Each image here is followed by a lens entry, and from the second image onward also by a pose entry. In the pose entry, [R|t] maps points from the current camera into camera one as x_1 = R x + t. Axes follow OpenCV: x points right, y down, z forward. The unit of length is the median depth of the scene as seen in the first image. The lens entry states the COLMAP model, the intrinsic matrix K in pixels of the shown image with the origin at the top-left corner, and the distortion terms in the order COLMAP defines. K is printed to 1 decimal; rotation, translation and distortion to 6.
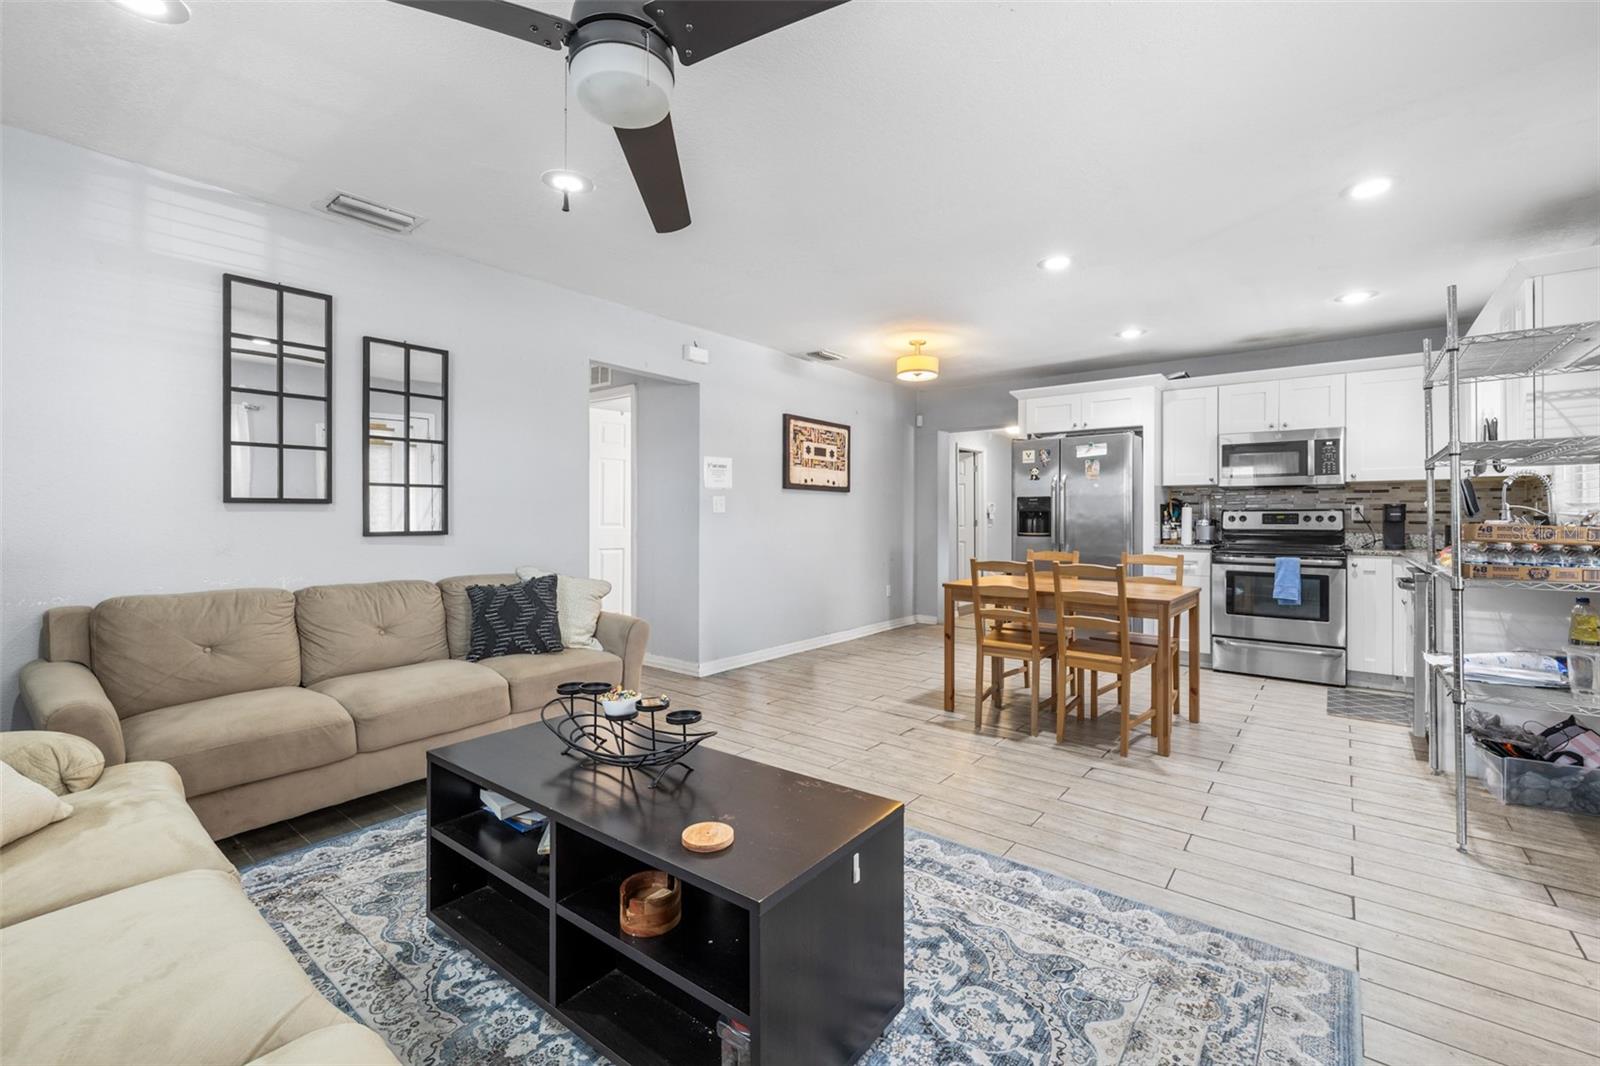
lens RADIAL K [[681.0, 0, 800.3], [0, 681.0, 511.4], [0, 0, 1]] dist [0.001685, 0.000154]
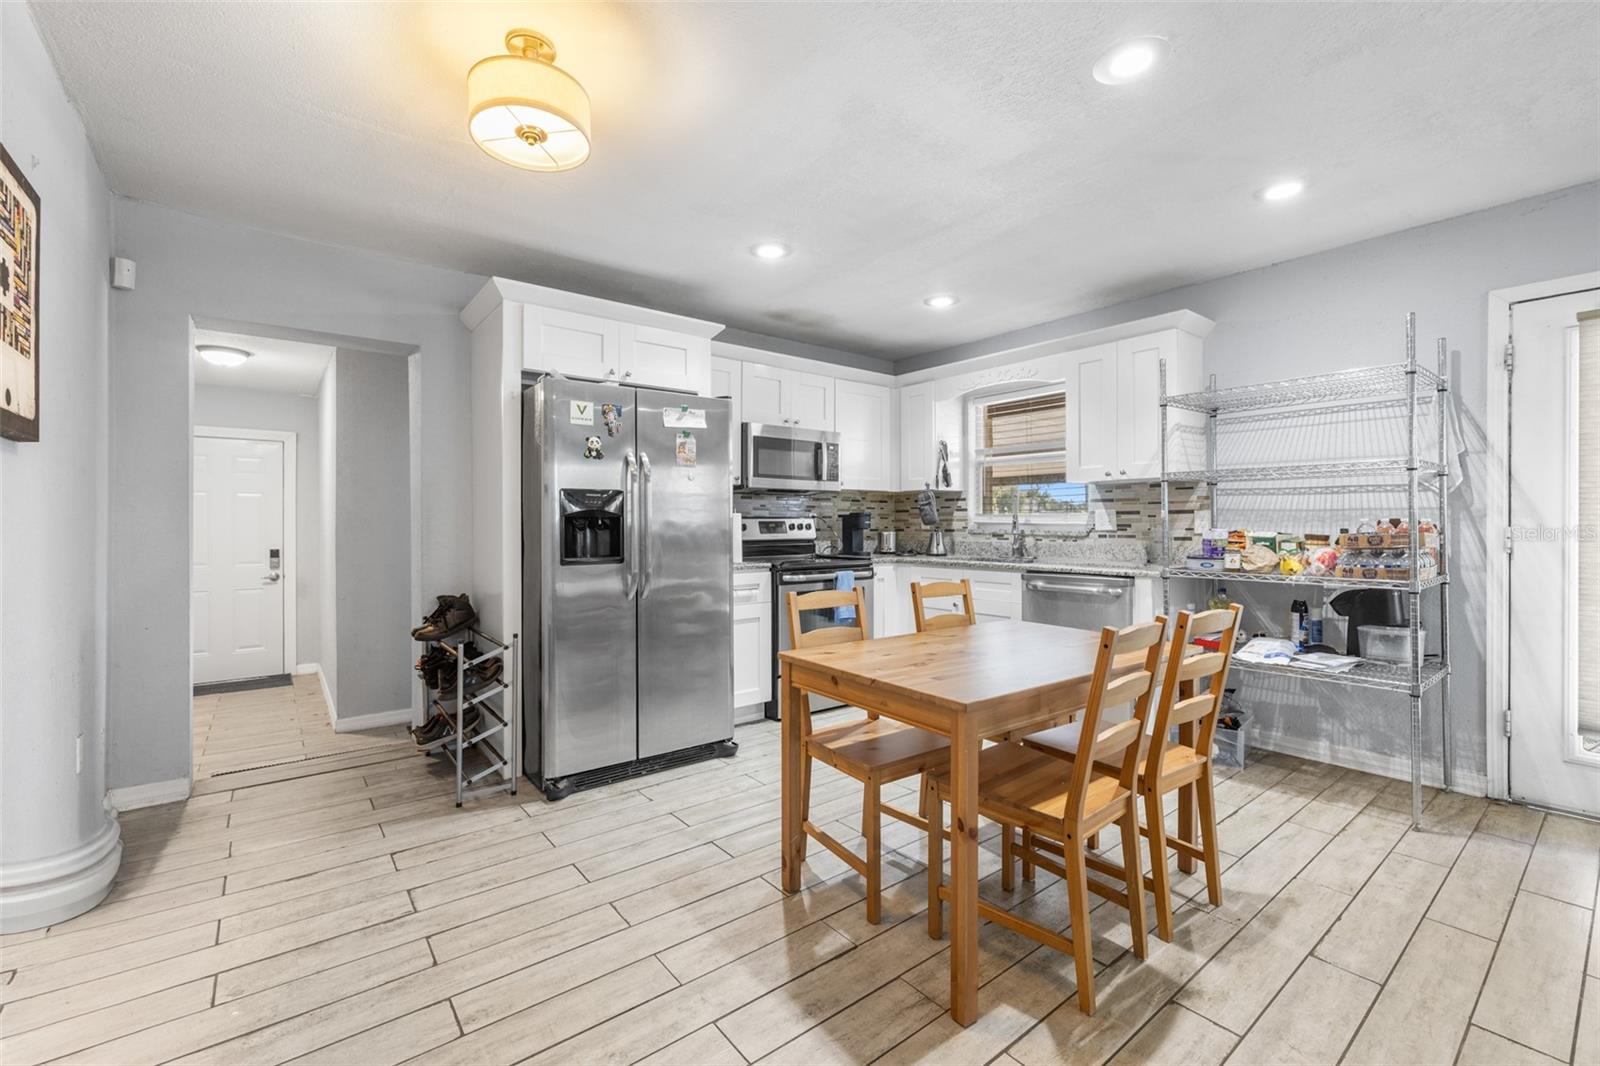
lens RADIAL K [[674.6, 0, 797.3], [0, 674.6, 524.3], [0, 0, 1]] dist [-0.000554, 0.000274]
pose [[0.229975, -0.004256, 0.973187, -0.146154], [-0.005427, 0.999969, 0.005656, 0.001741], [-0.973181, -0.006582, 0.229944, 0.797147]]
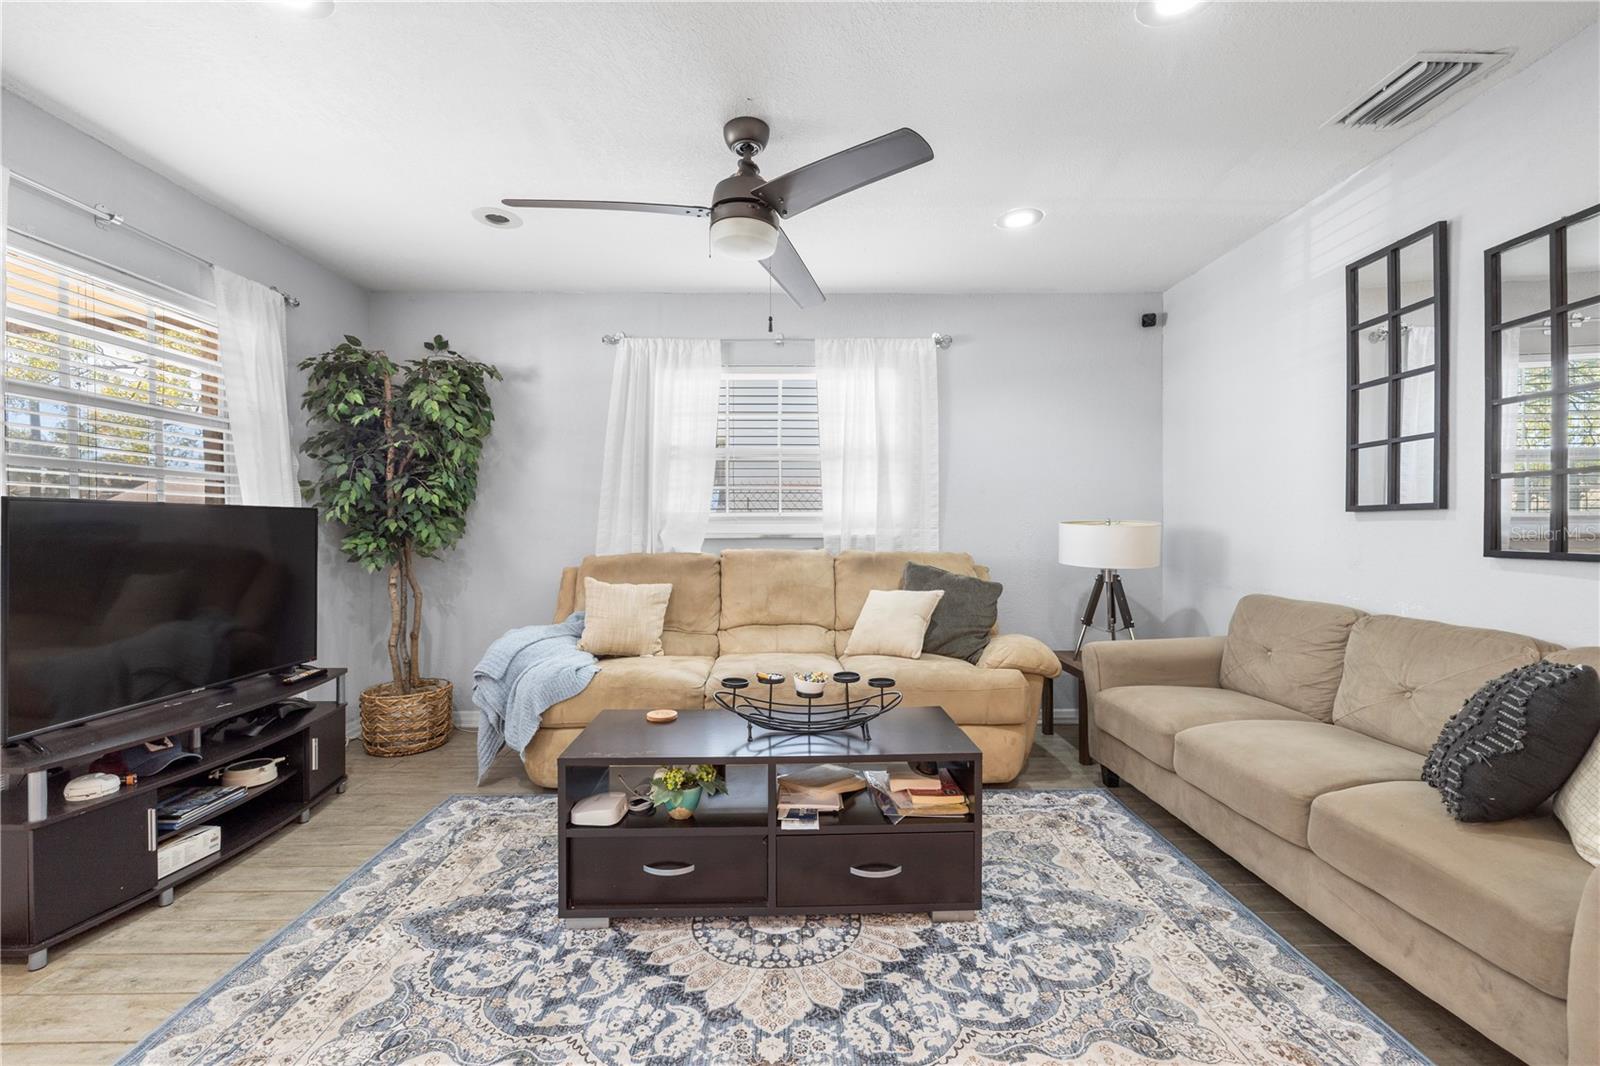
lens RADIAL K [[673.6, 0, 797.7], [0, 673.6, 530.3], [0, 0, 1]] dist [0.000706, 0.000064]
pose [[-0.776034, 0.004974, -0.630672, 0.177027], [0.007047, 0.999975, -0.000784, 0.004762], [0.630652, -0.005053, -0.776049, 0.674110]]
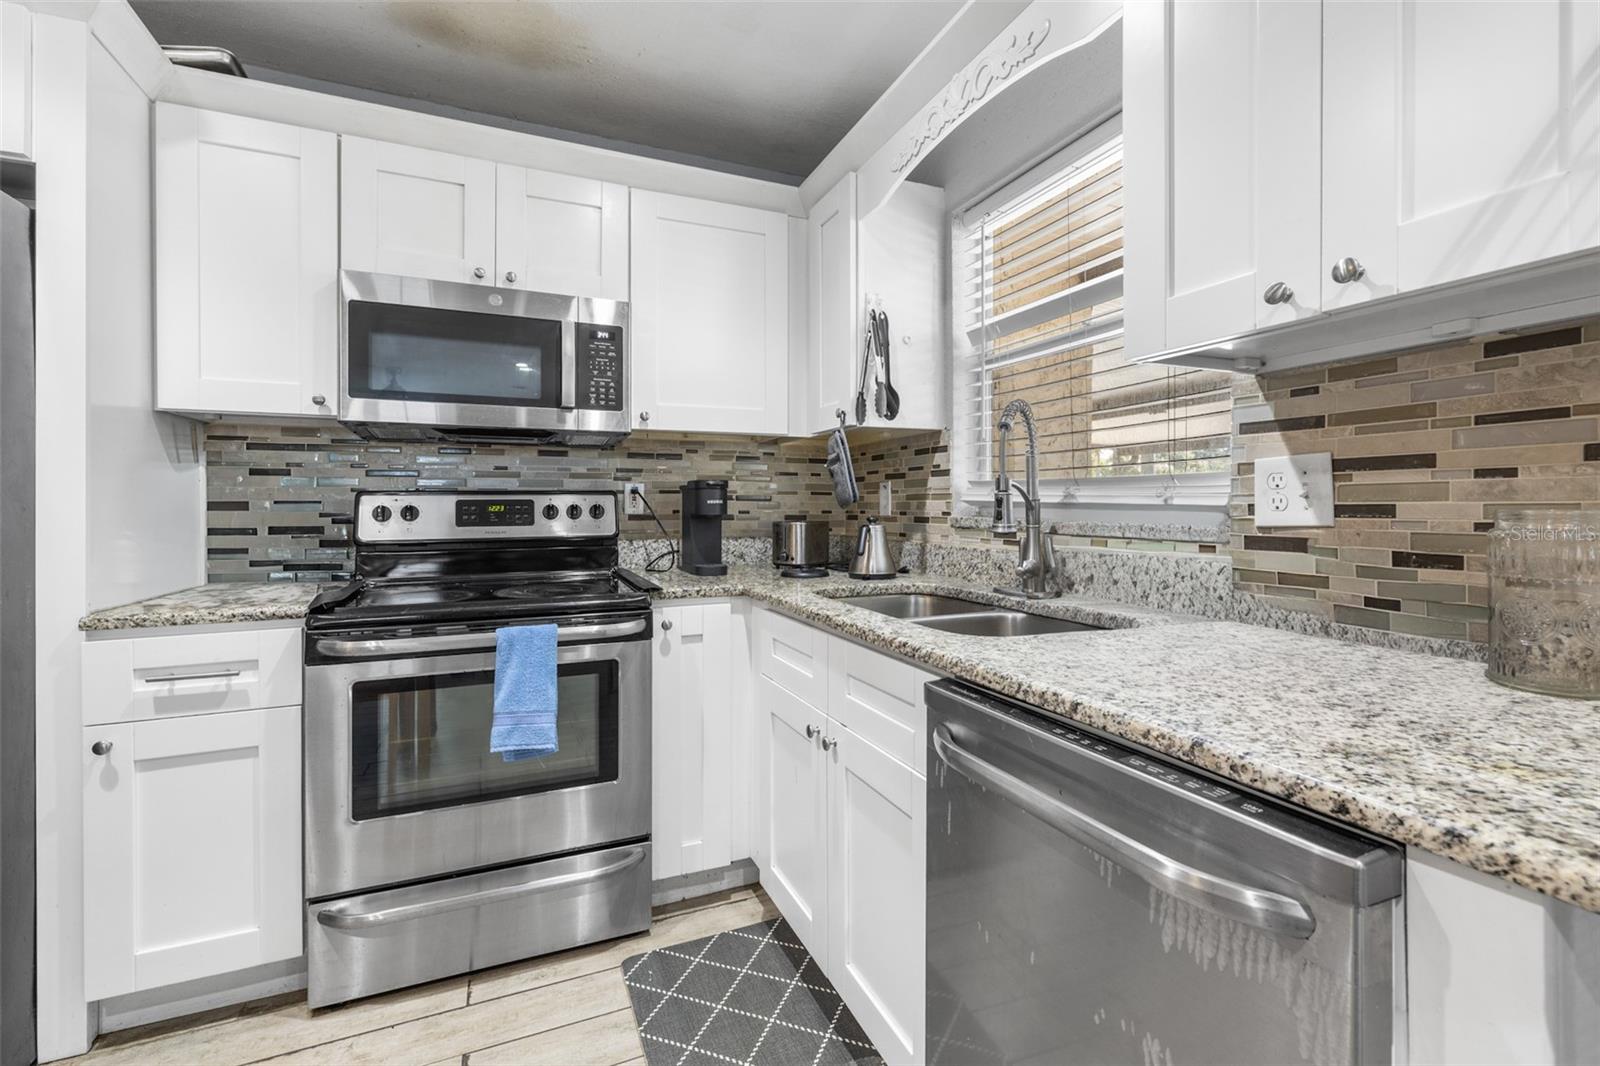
lens RADIAL K [[689.3, 0, 803.5], [0, 689.3, 506.2], [0, 0, 1]] dist [-0.000623, 0.000053]
pose [[0.473884, -0.005587, 0.880569, 0.438155], [-0.002798, 0.999965, 0.007850, 0.003059], [-0.880583, -0.006184, 0.473852, 0.658527]]
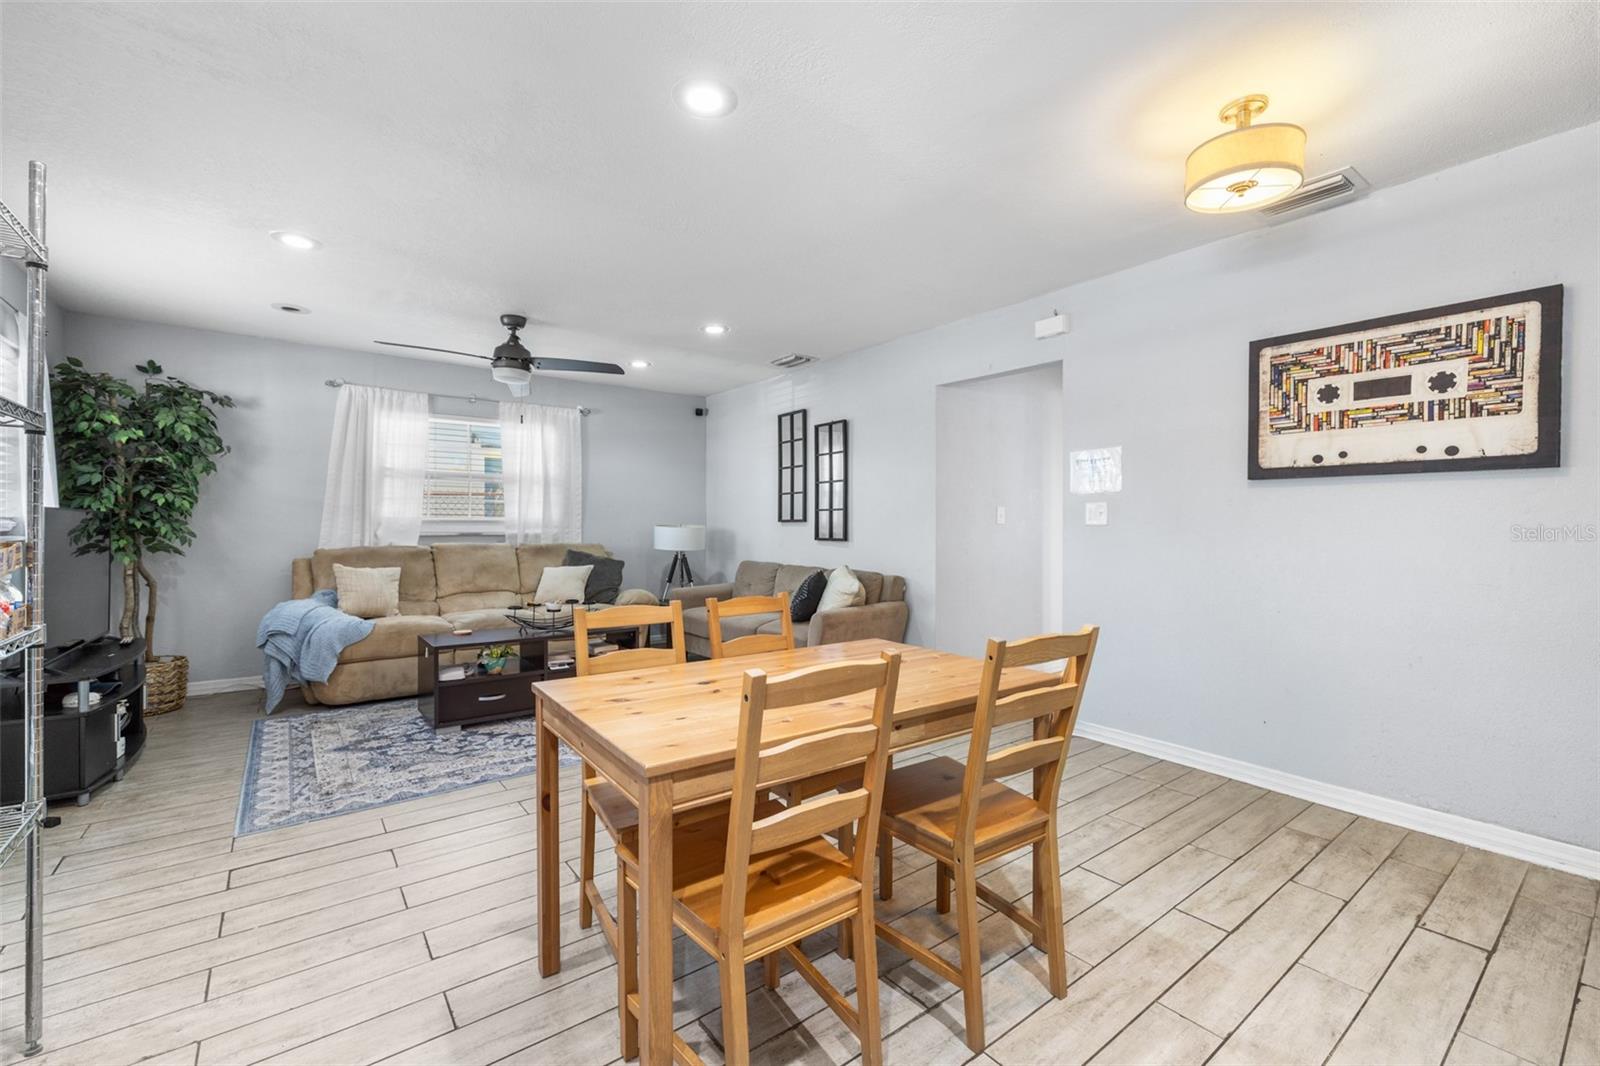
lens RADIAL K [[673.6, 0, 797.7], [0, 673.6, 530.3], [0, 0, 1]] dist [0.000706, 0.000064]
pose [[-0.246150, 0.004516, -0.969221, 0.649969], [0.005157, 0.999981, 0.003349, 0.003874], [0.969218, -0.004174, -0.246169, 0.857869]]
